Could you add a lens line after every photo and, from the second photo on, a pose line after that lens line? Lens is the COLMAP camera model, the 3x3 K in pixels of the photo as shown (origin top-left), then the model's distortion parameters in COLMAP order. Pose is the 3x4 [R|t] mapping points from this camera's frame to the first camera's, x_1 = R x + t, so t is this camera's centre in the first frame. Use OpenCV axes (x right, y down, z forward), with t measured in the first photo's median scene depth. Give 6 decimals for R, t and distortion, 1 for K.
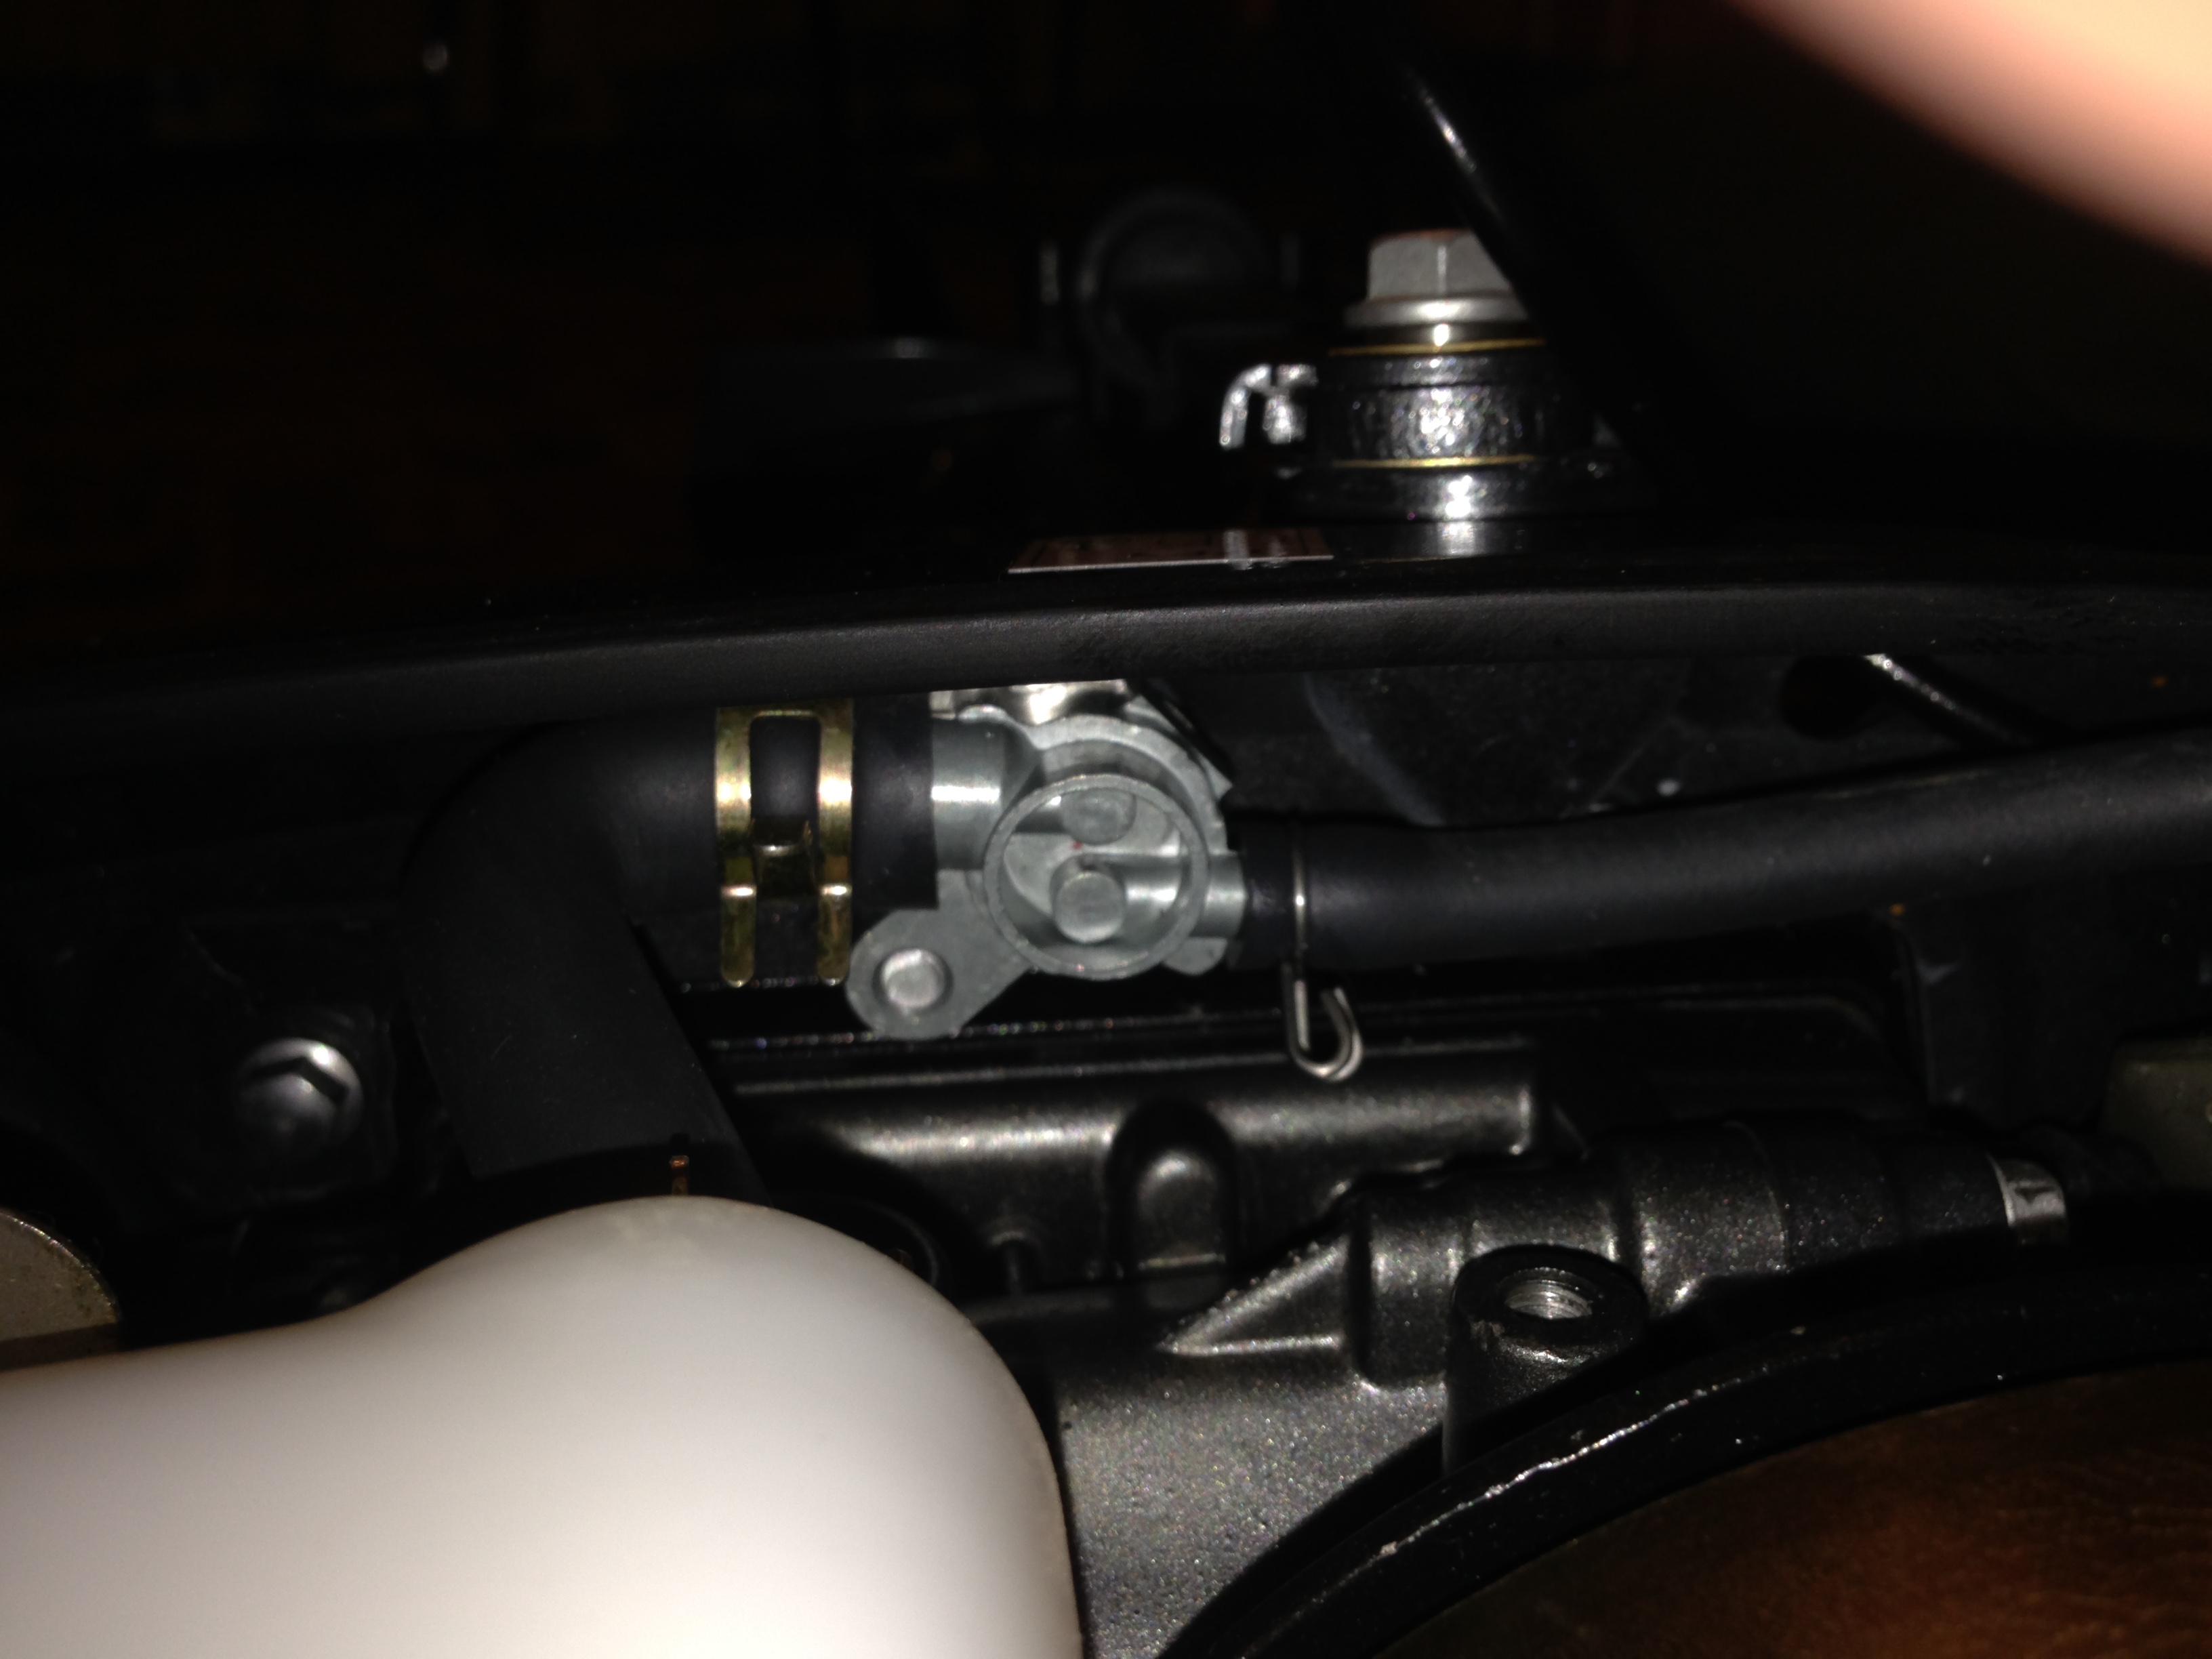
lens RADIAL K [[2128.6, 0, 1106.0], [0, 2128.6, 829.5], [0, 0, 1]] dist [-0.115100, 0.119930]
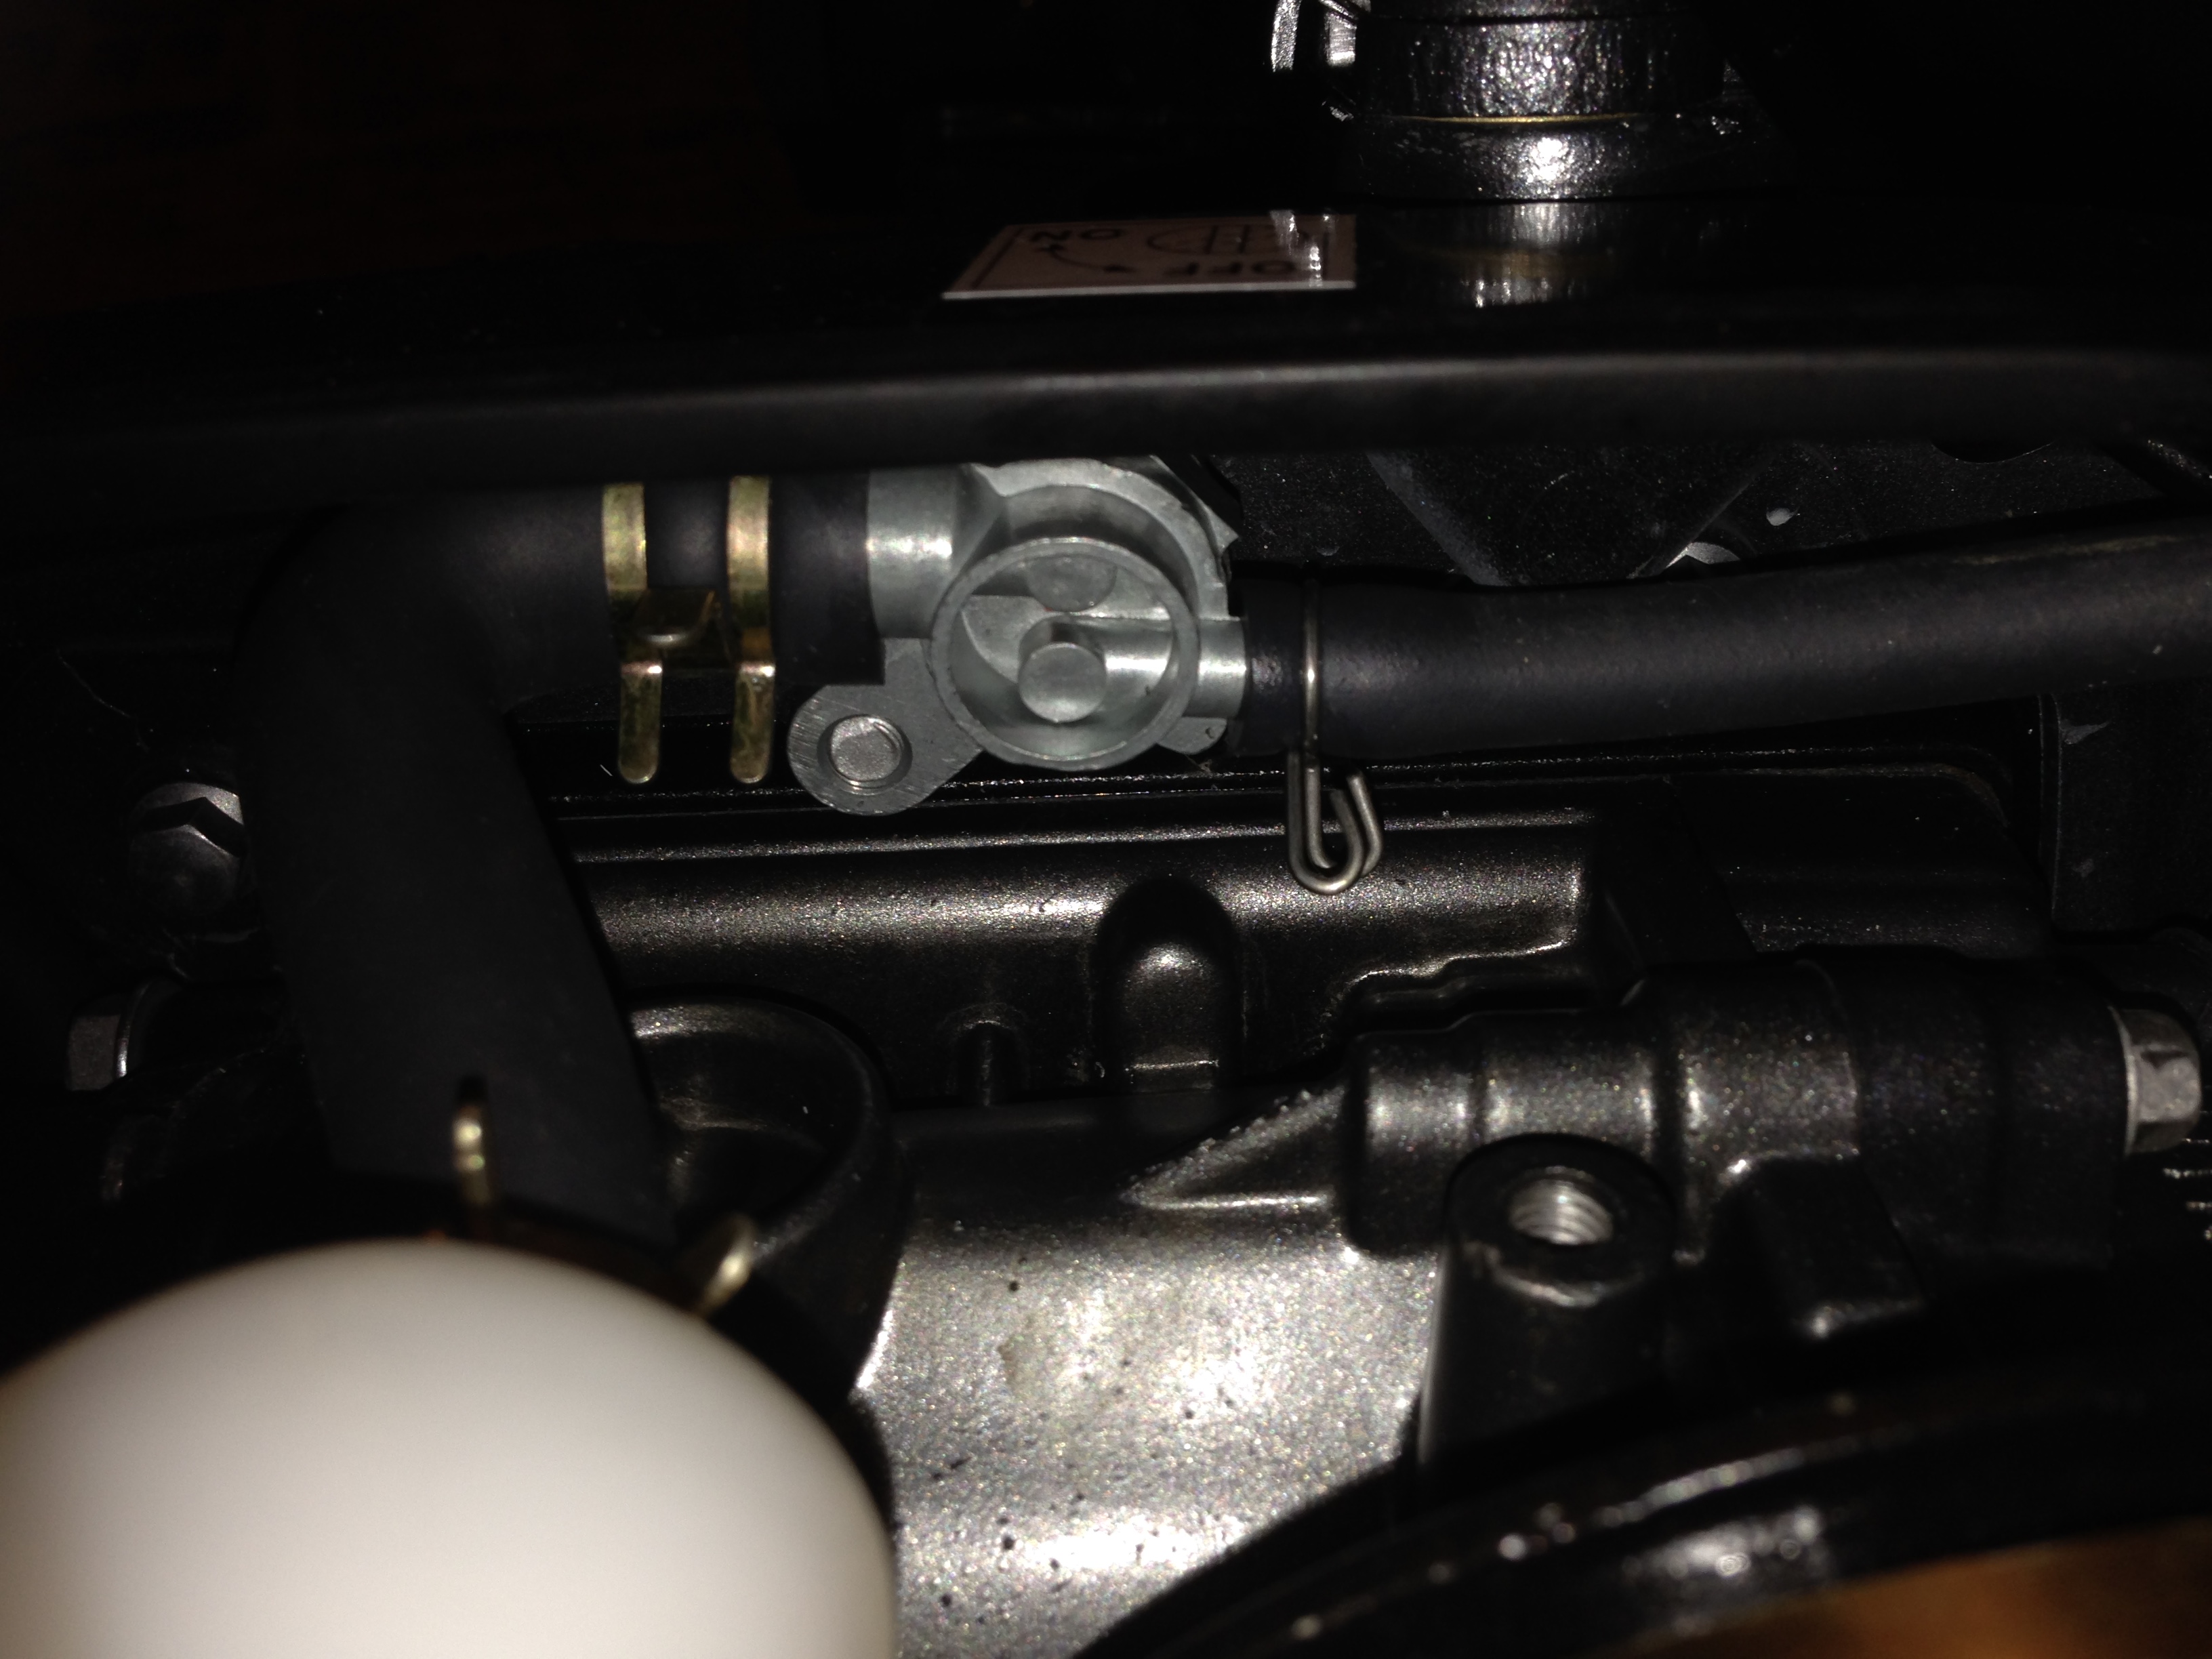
lens RADIAL K [[2119.4, 0, 1107.2], [0, 2119.4, 934.0], [0, 0, 1]] dist [0.004919, -0.133270]
pose [[0.998499, 0.029487, -0.046151, 0.052110], [-0.017041, 0.968128, 0.249875, -0.078450], [0.052049, -0.248713, 0.967178, 0.157622]]
